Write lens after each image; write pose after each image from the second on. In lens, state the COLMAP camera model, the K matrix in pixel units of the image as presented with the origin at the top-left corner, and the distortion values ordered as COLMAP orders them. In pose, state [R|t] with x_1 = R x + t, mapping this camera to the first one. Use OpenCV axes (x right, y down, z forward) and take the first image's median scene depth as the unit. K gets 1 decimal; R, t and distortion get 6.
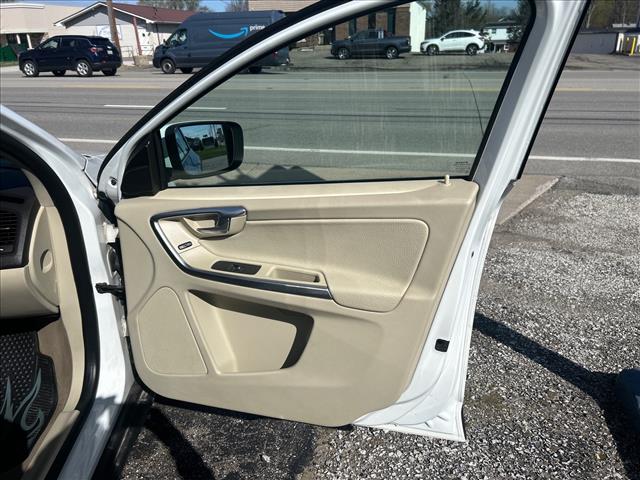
lens RADIAL K [[477.8, 0, 320.0], [0, 477.8, 240.0], [0, 0, 1]] dist [0.029647, -0.007864]
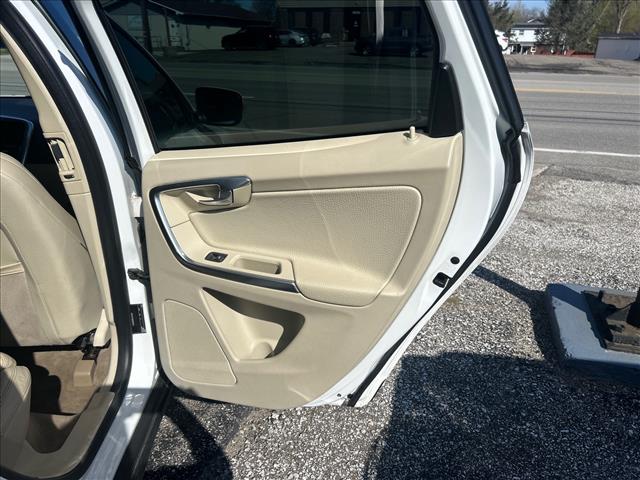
lens RADIAL K [[477.6, 0, 320.0], [0, 477.6, 240.0], [0, 0, 1]] dist [0.060292, -0.061327]
pose [[0.998463, 0.045083, -0.032237, 0.000325], [-0.044878, 0.998967, 0.007067, 0.009756], [0.032522, -0.005610, 0.999455, -0.025031]]
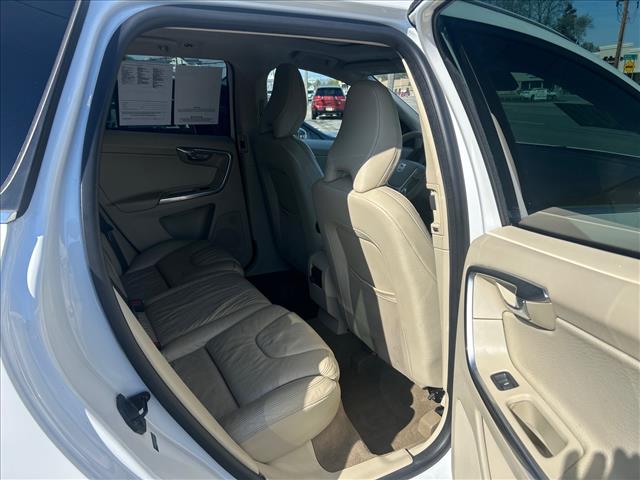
lens RADIAL K [[475.4, 0, 320.0], [0, 475.4, 240.0], [0, 0, 1]] dist [0.032252, -0.005461]
pose [[0.391451, 0.283637, -0.875395, 0.091237], [-0.339778, 0.928636, 0.148949, -0.057494], [0.855171, 0.239133, 0.459889, 0.137834]]
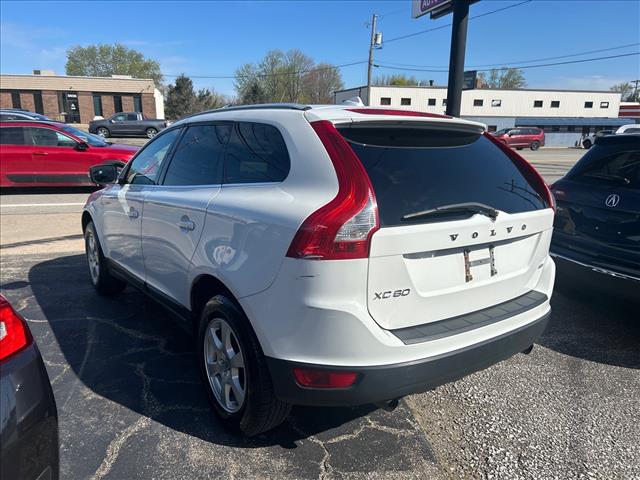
lens RADIAL K [[477.6, 0, 320.0], [0, 477.6, 240.0], [0, 0, 1]] dist [0.060292, -0.061327]
pose [[0.865481, -0.089431, 0.492893, -0.075195], [0.163402, 0.980518, -0.109014, 0.029737], [-0.473542, 0.174890, 0.863233, -0.084012]]
